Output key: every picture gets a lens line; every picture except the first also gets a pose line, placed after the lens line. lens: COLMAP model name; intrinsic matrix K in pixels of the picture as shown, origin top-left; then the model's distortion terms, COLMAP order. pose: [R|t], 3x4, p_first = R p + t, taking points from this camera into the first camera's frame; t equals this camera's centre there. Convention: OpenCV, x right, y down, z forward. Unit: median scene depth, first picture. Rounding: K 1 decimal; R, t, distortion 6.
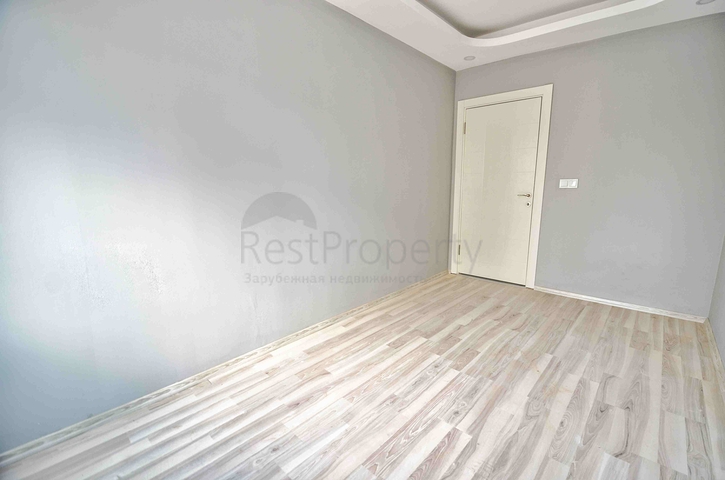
lens RADIAL K [[315.2, 0, 362.5], [0, 315.2, 240.0], [0, 0, 1]] dist [0.004951, -0.012551]
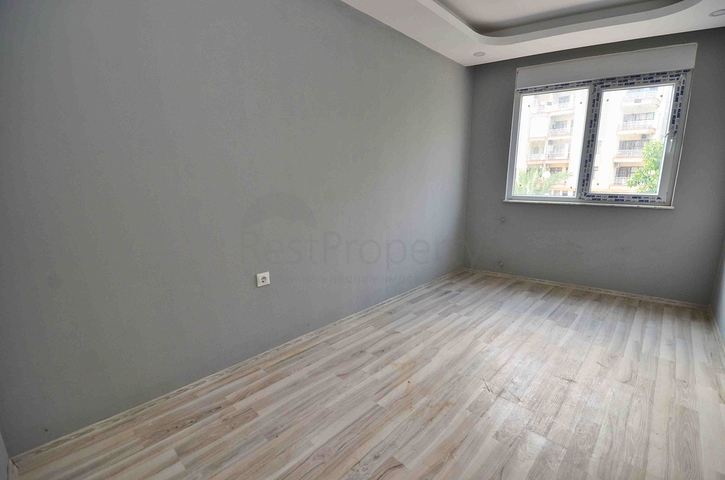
lens RADIAL K [[315.2, 0, 362.5], [0, 315.2, 240.0], [0, 0, 1]] dist [0.004951, -0.012551]
pose [[-0.999927, 0.000228, 0.012052, 0.758967], [0.004703, 0.927976, 0.372611, -0.390156], [-0.011099, 0.372640, -0.927909, 1.918404]]
